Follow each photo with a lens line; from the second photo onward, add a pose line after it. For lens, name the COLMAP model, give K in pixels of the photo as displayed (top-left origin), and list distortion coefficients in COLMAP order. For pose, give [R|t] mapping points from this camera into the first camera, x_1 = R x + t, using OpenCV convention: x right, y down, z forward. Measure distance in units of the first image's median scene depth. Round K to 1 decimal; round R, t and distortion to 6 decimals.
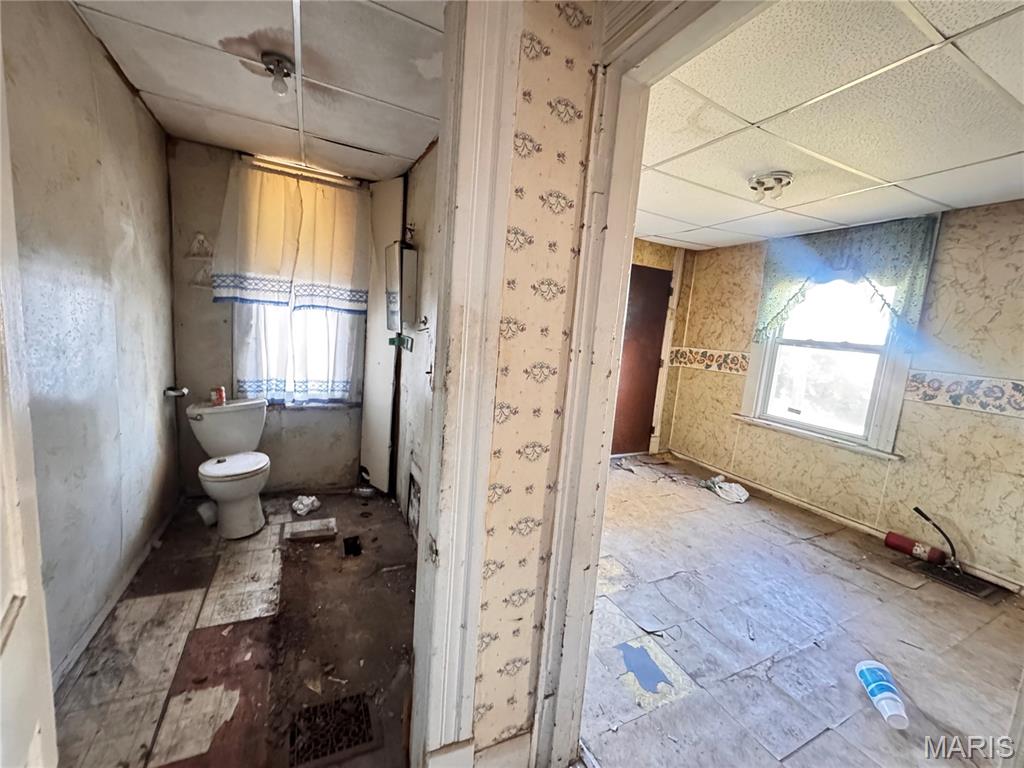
lens RADIAL K [[408.4, 0, 511.7], [0, 408.4, 384.6], [0, 0, 1]] dist [-0.005289, 0.000913]
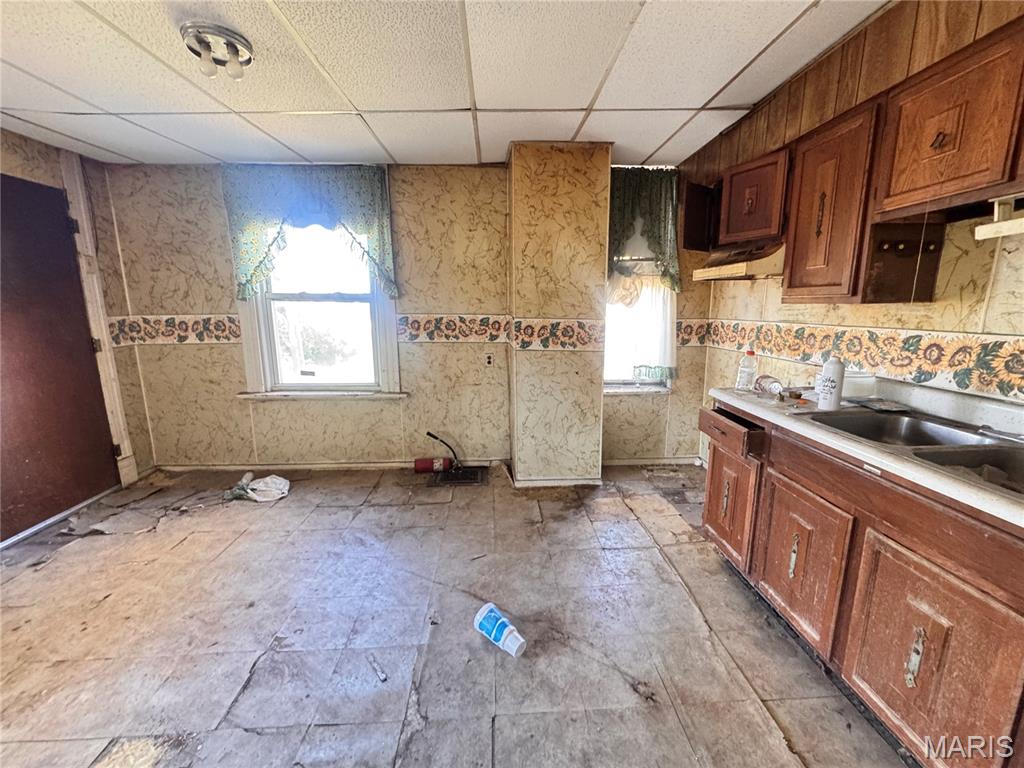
lens RADIAL K [[408.4, 0, 512.7], [0, 408.4, 382.2], [0, 0, 1]] dist [-0.005289, 0.000913]
pose [[0.396439, -0.251148, 0.883041, 0.071071], [0.162119, 0.965890, 0.201928, -0.024863], [-0.903633, 0.063105, 0.423632, 0.207950]]
